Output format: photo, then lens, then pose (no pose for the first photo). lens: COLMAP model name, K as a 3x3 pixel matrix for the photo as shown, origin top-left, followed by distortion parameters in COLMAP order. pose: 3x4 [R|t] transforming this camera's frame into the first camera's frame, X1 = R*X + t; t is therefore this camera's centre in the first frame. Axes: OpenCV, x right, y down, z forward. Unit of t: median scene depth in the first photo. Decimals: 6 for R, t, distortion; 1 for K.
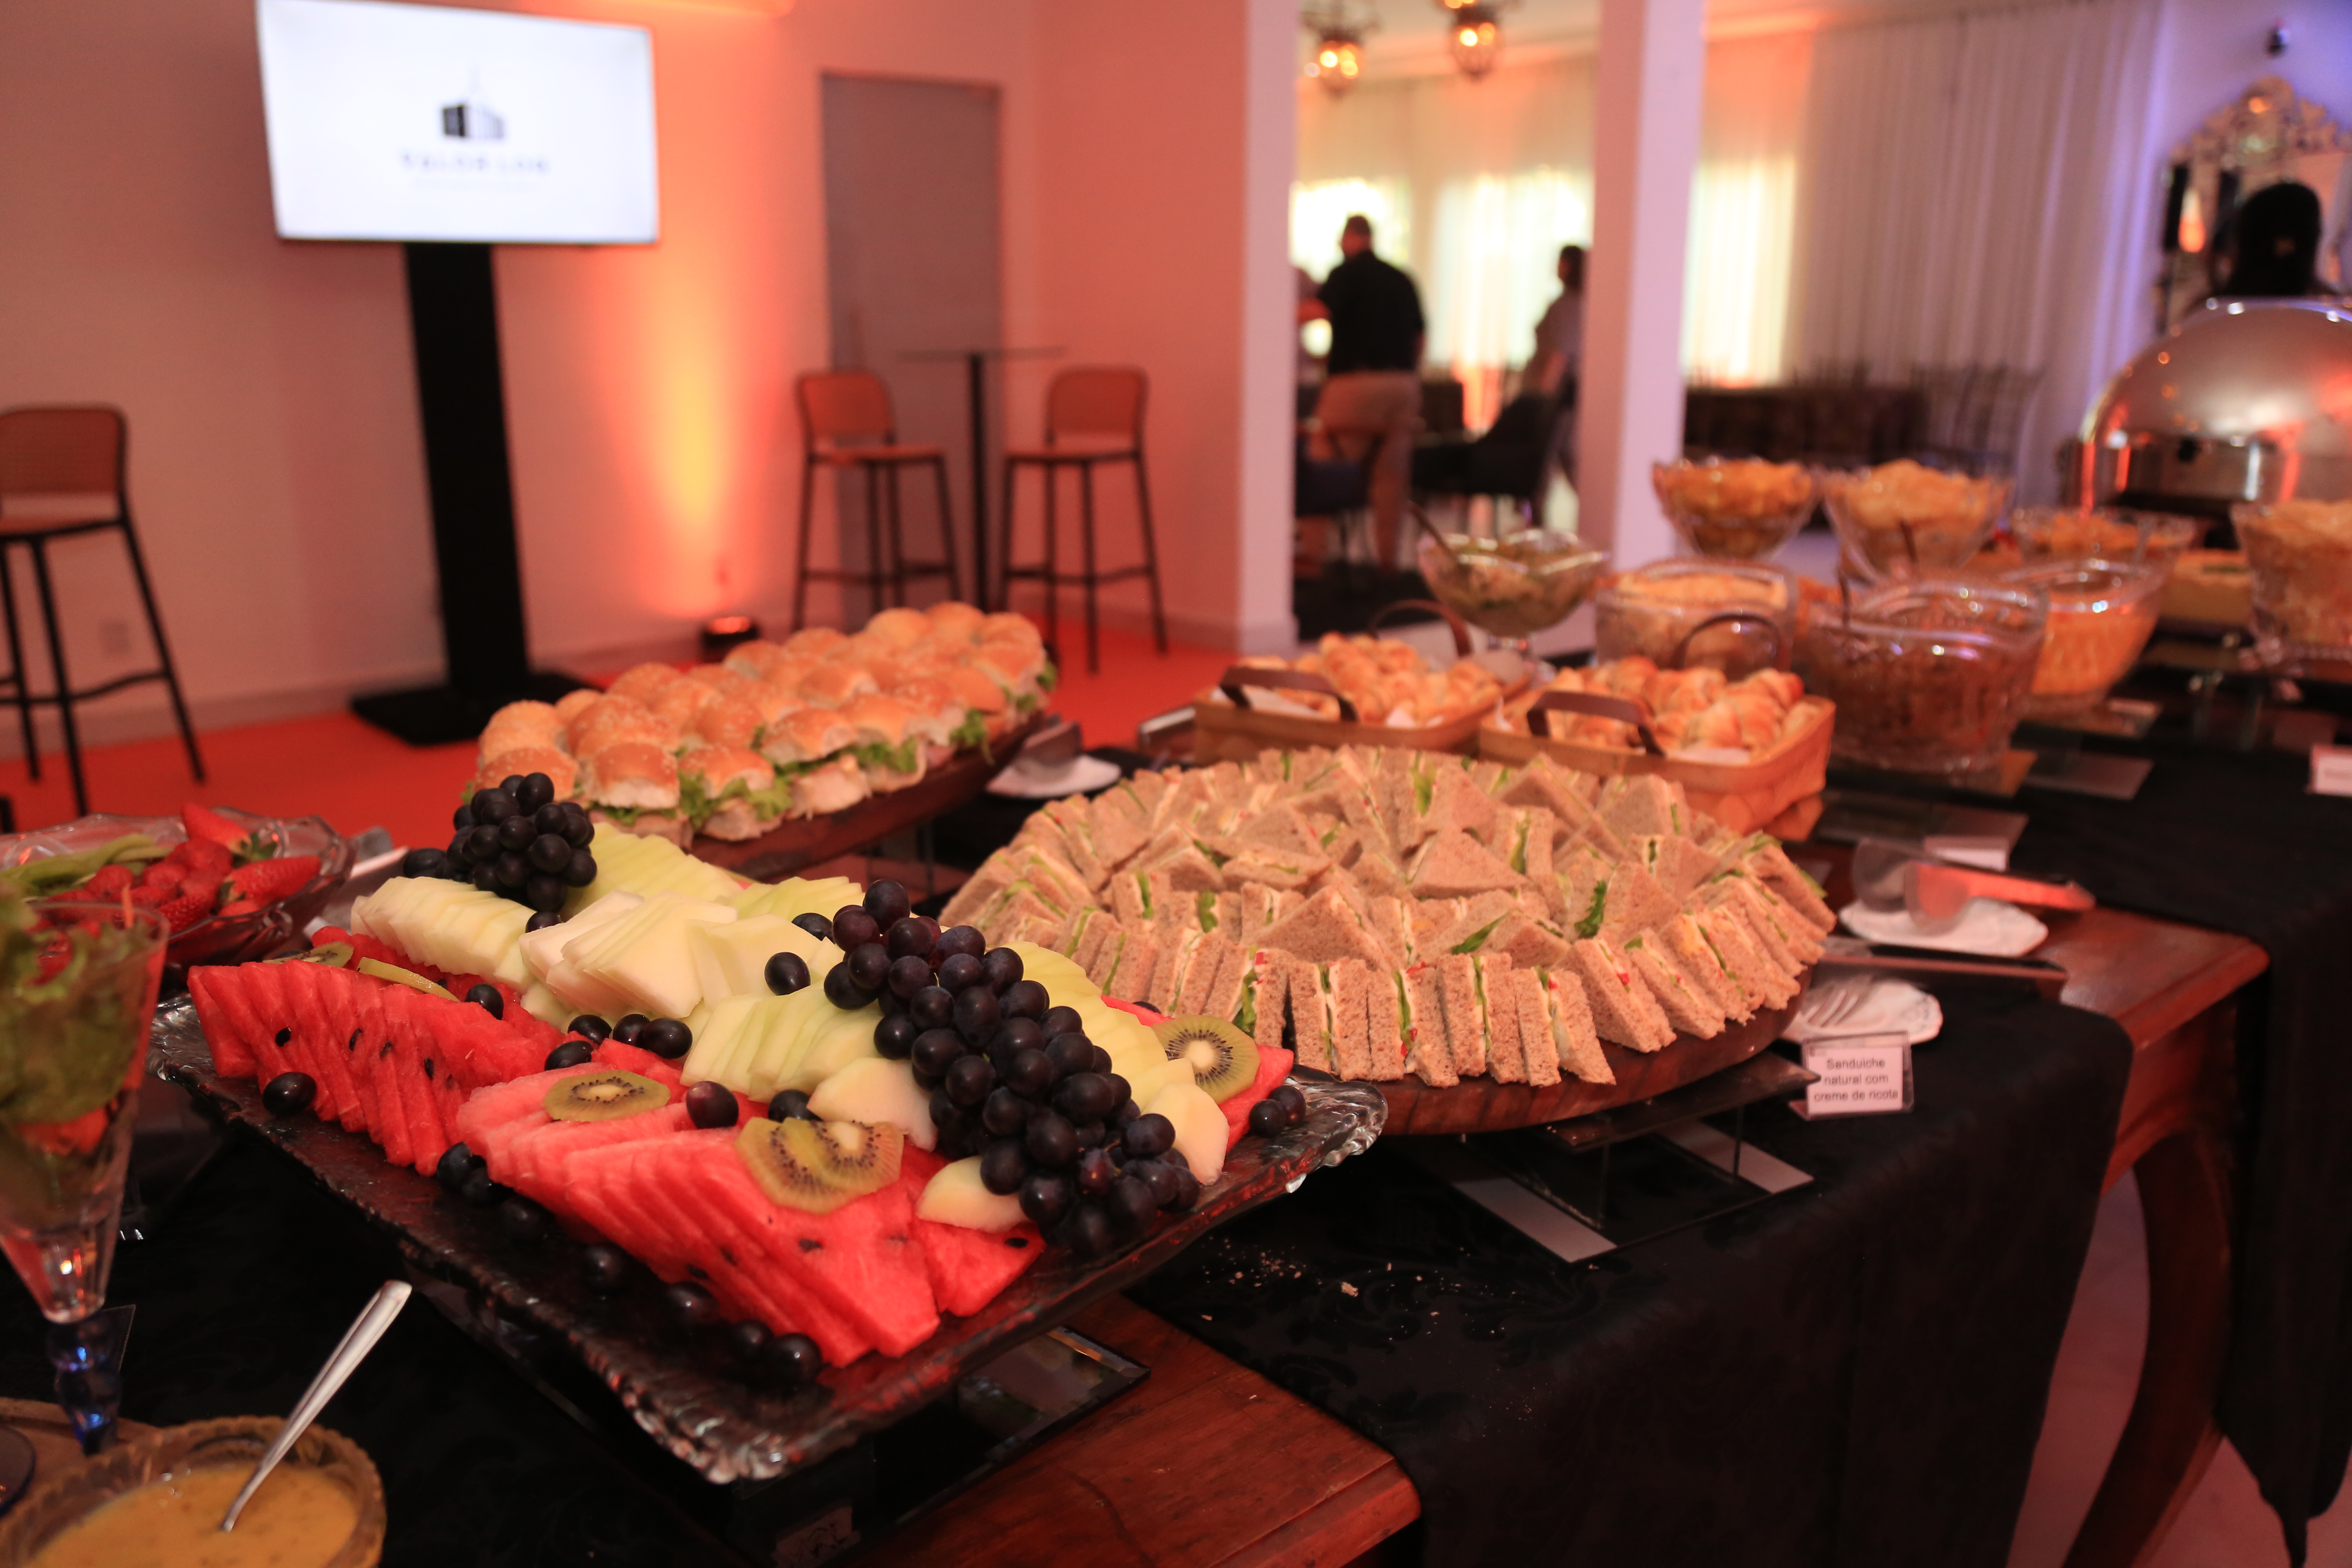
lens RADIAL K [[1873.5, 0, 1176.0], [0, 1873.5, 784.0], [0, 0, 1]] dist [-0.094880, 0.096056]
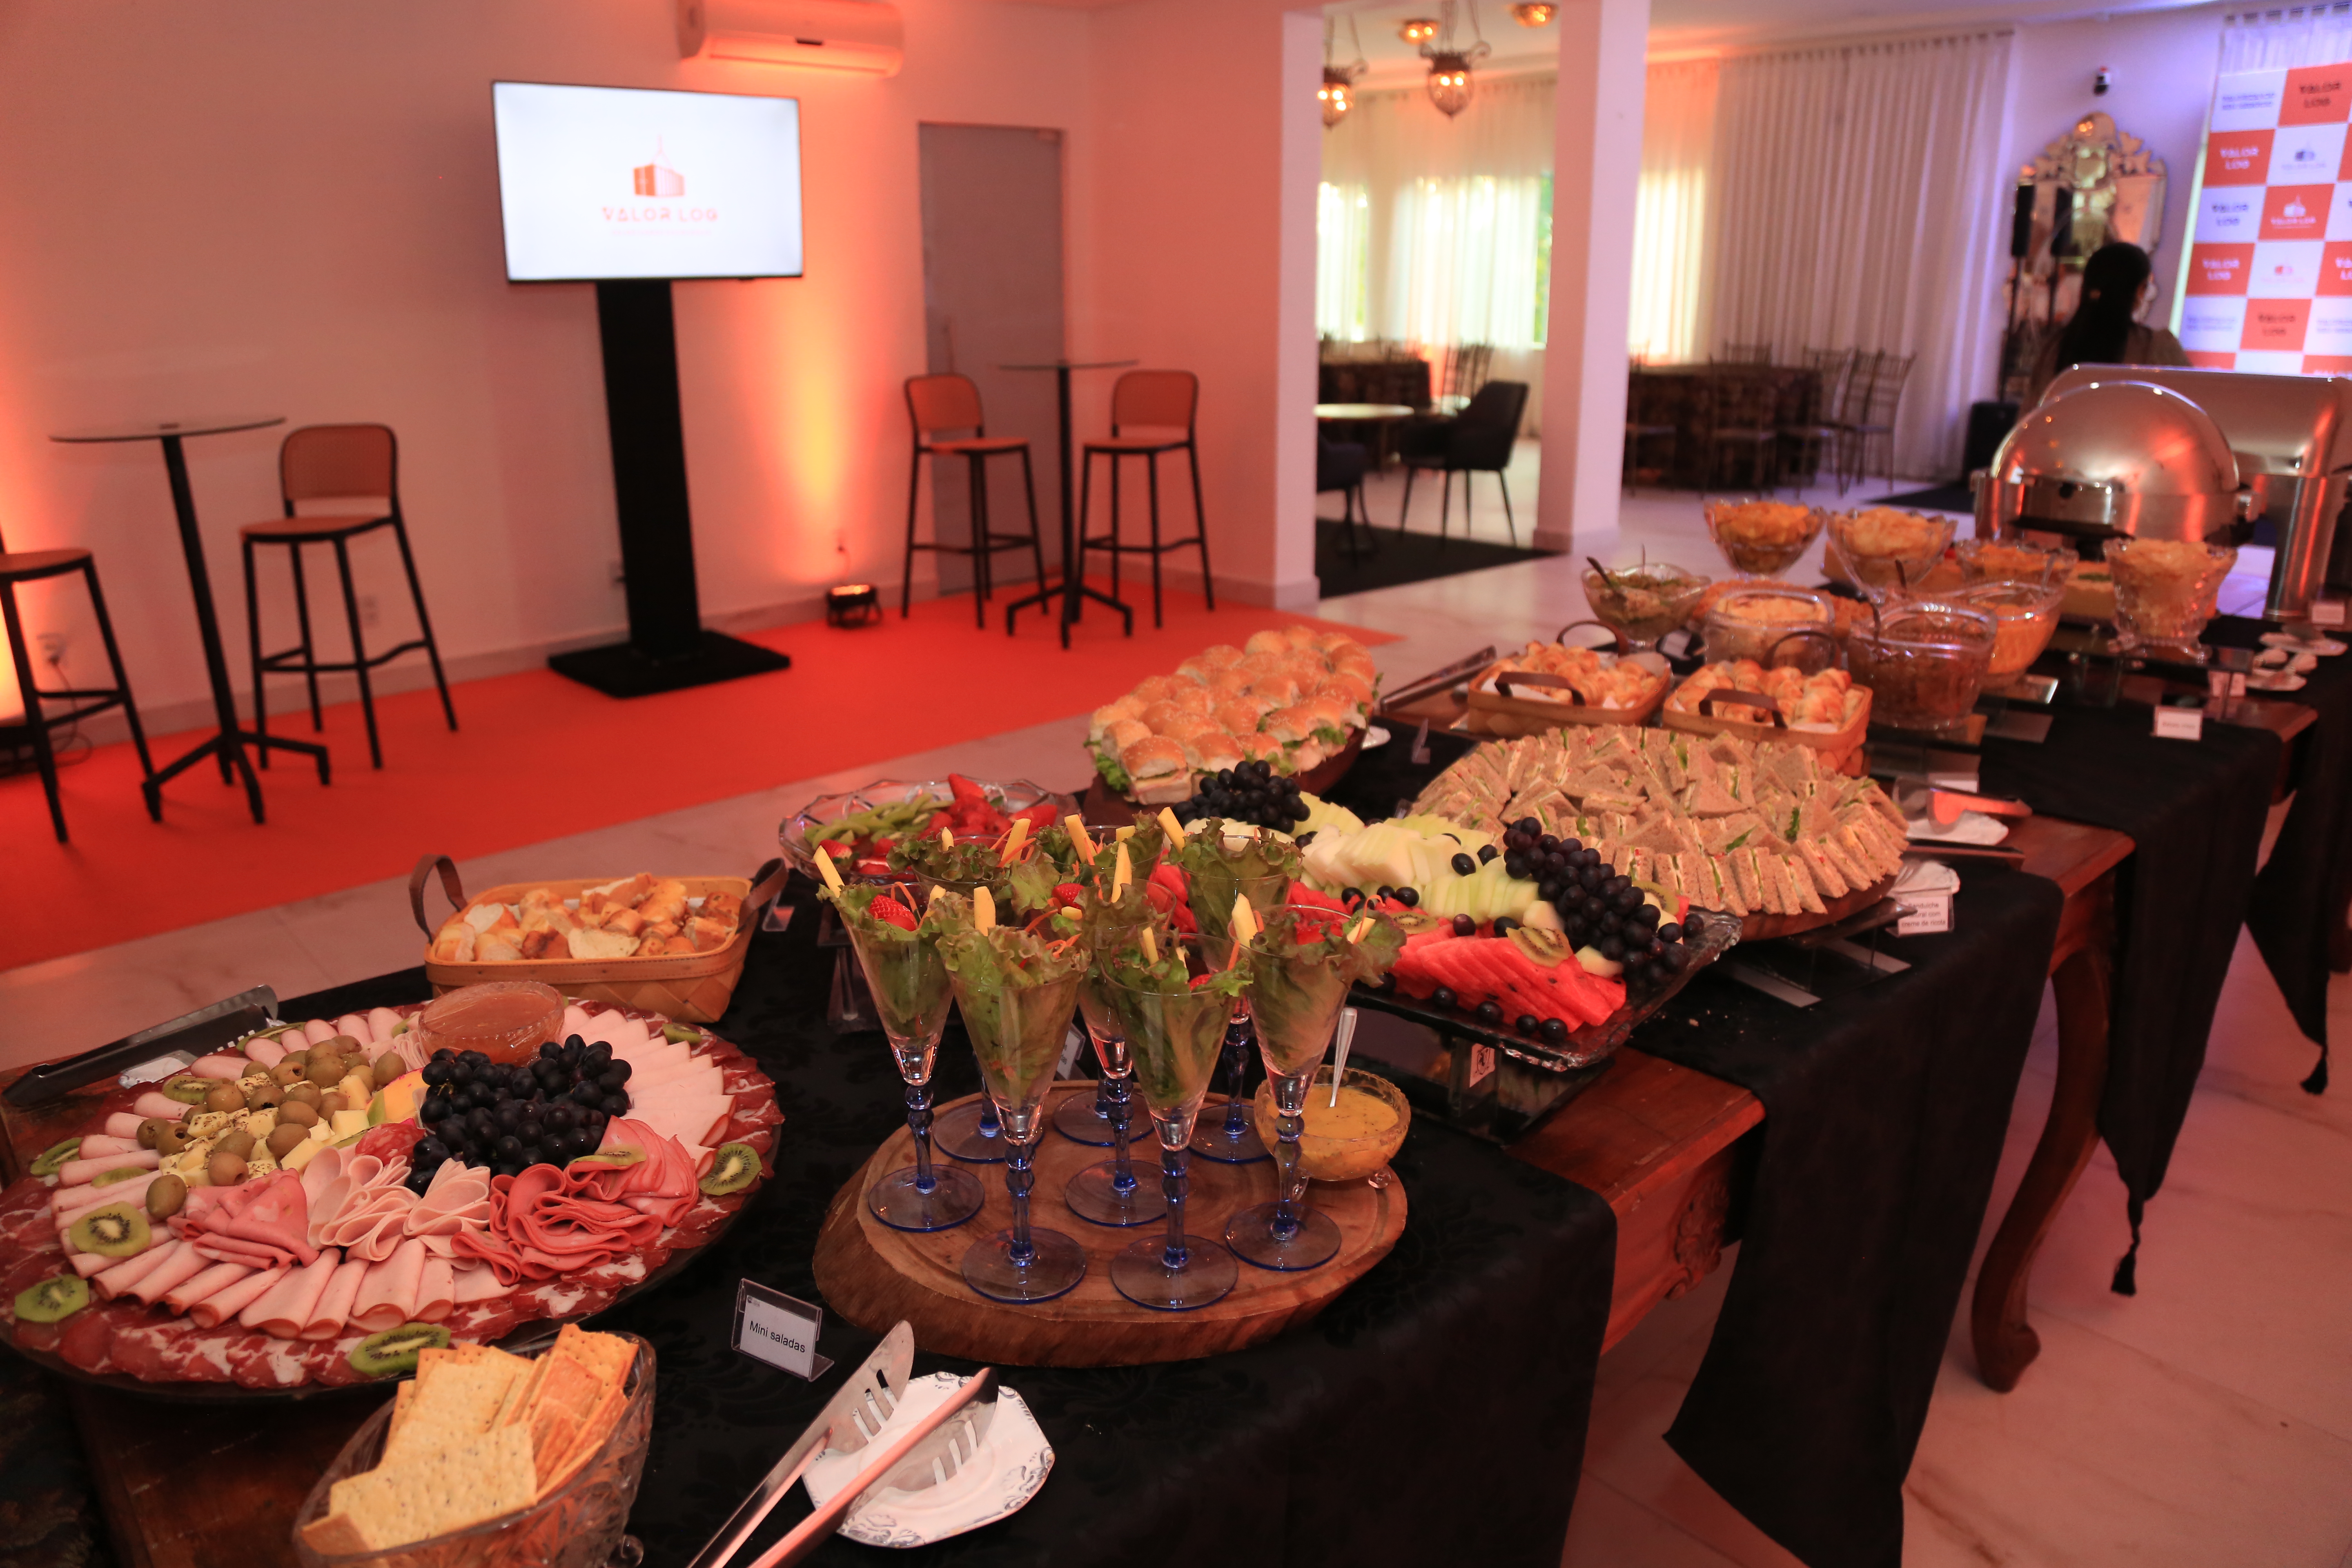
lens RADIAL K [[1710.8, 0, 1176.0], [0, 1710.8, 784.0], [0, 0, 1]] dist [-0.111967, 0.066234]
pose [[0.999187, -0.015842, 0.037085, -0.287499], [0.014070, 0.998769, 0.047575, -0.037918], [-0.037793, -0.047014, 0.998179, -0.409560]]
